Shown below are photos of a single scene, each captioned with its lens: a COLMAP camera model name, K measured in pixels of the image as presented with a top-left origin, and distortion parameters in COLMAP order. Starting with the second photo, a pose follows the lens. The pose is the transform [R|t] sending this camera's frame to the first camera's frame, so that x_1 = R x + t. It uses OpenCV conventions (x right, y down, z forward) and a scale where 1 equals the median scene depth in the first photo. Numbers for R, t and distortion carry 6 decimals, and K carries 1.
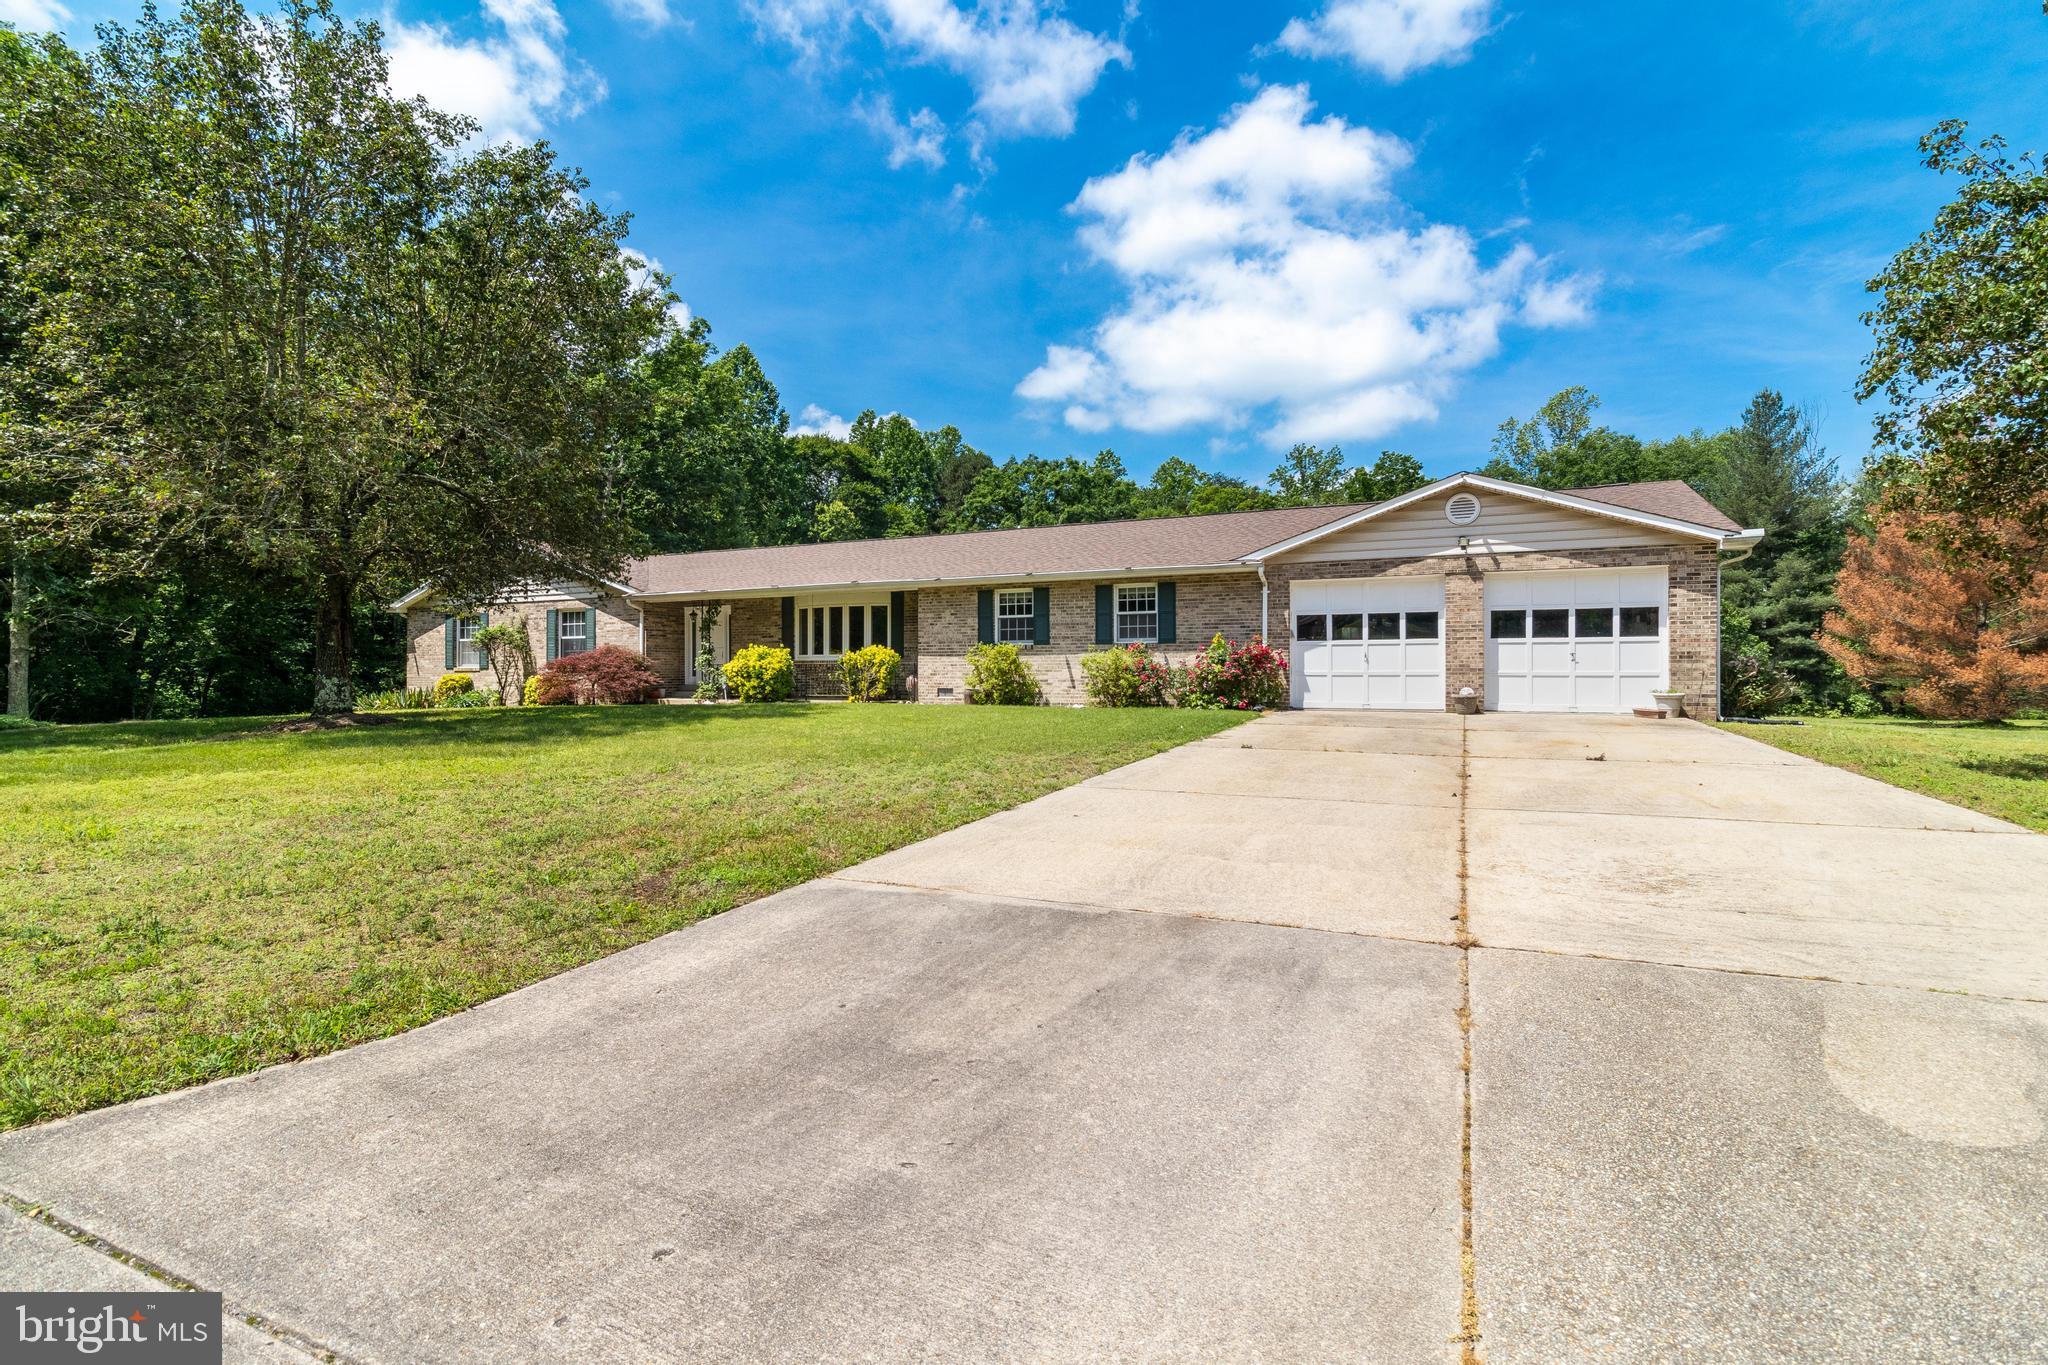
lens RADIAL K [[943.3, 0, 1033.5], [0, 943.3, 665.8], [0, 0, 1]] dist [0.003363, 0.000350]
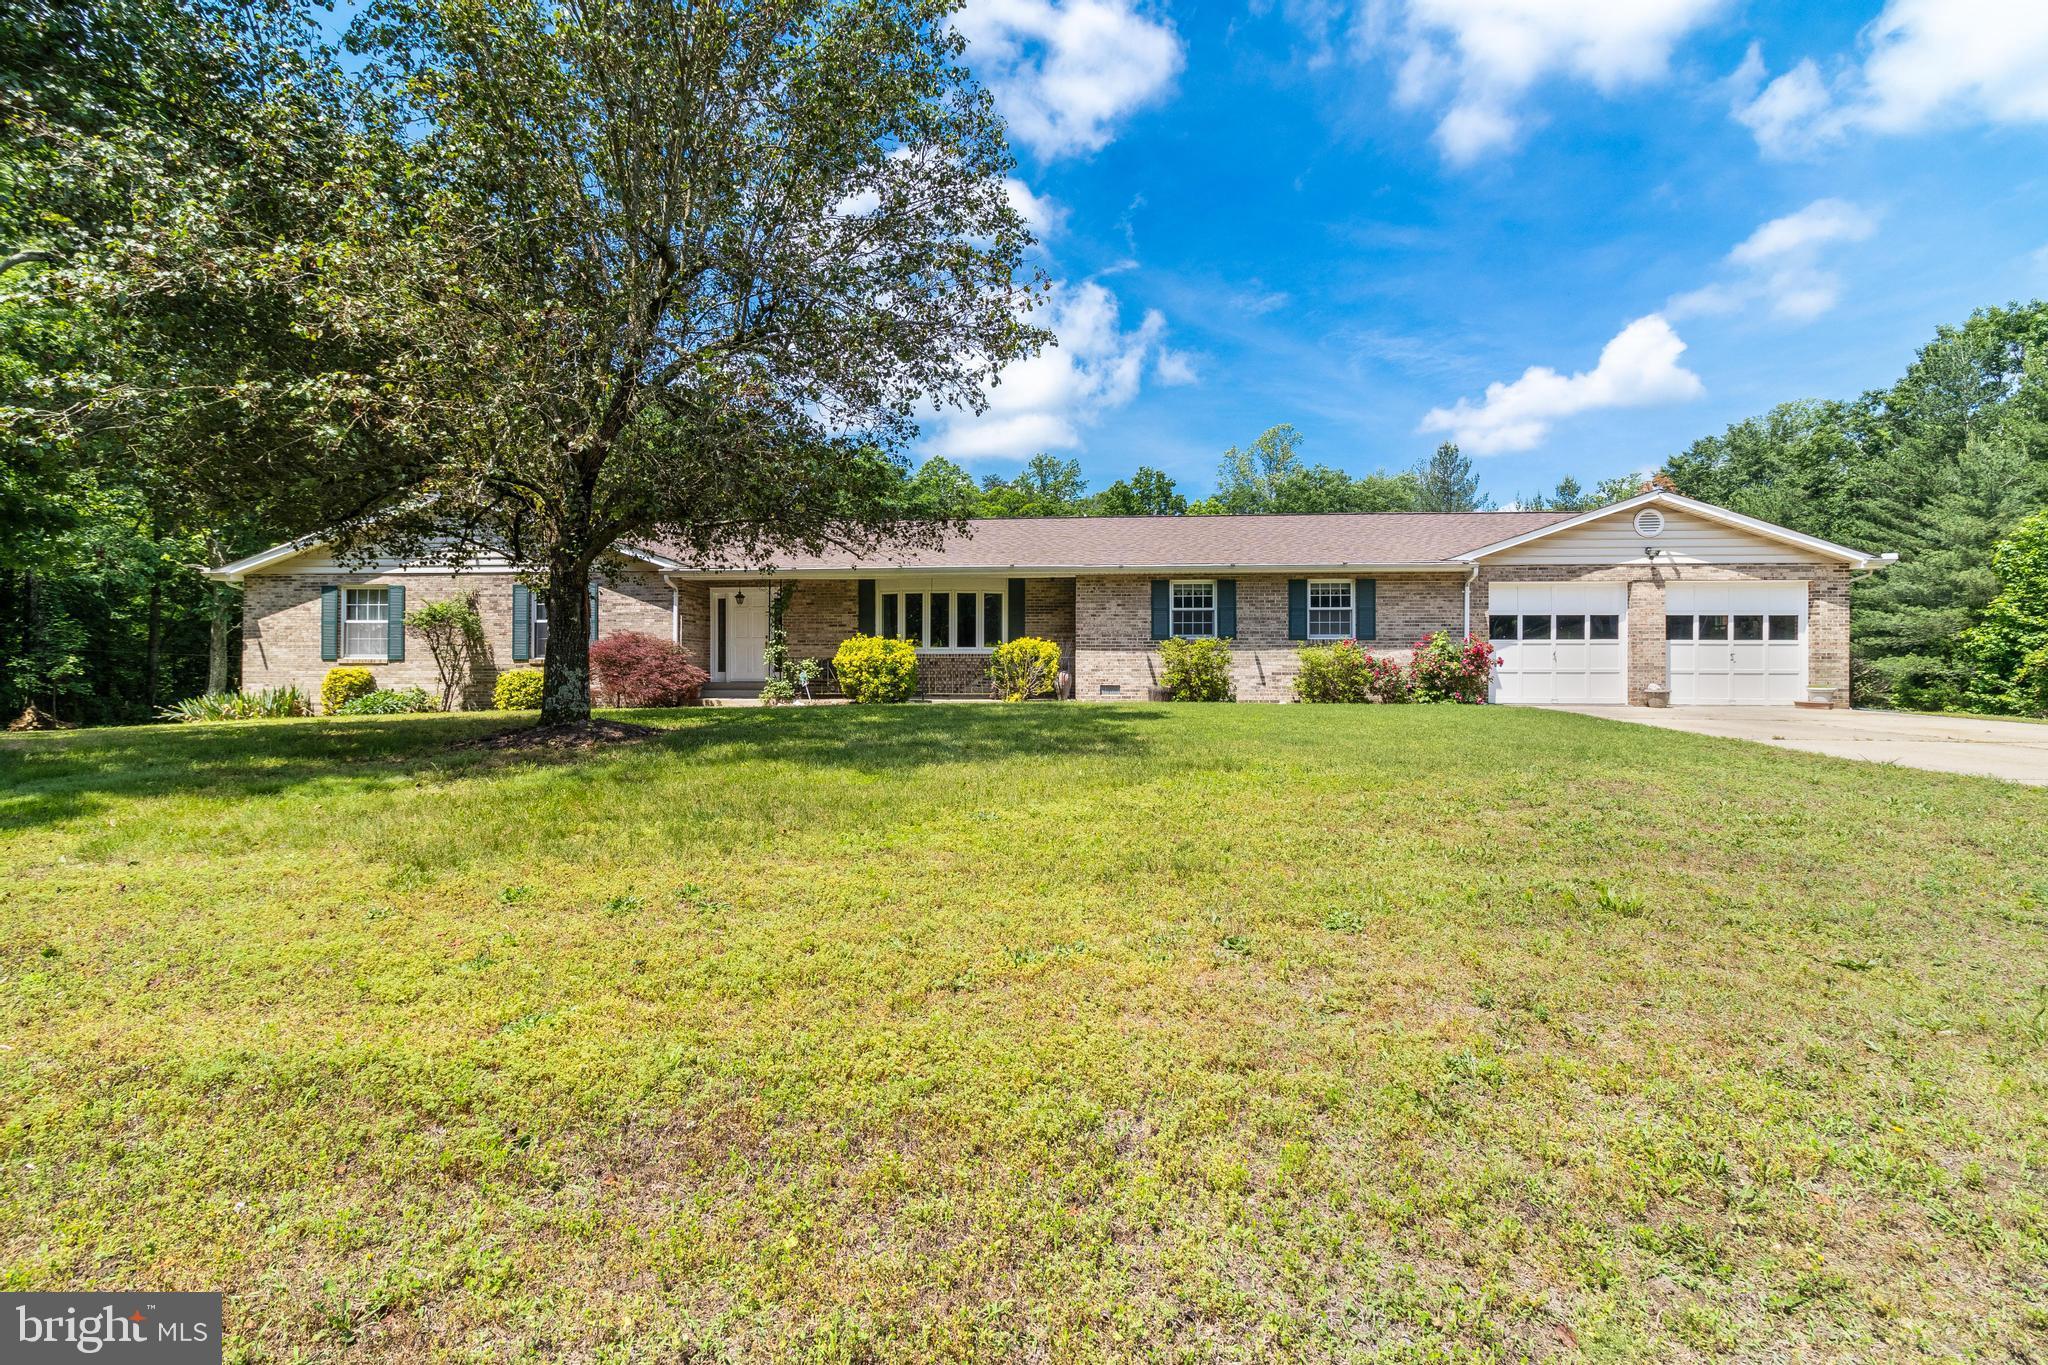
lens RADIAL K [[956.2, 0, 1024.0], [0, 956.2, 682.5], [0, 0, 1]] dist [0.001604, -0.000039]
pose [[0.938011, 0.000836, 0.346605, -0.526904], [-0.006363, 0.999870, 0.014808, 0.008126], [-0.346548, -0.016096, 0.937894, 0.165924]]
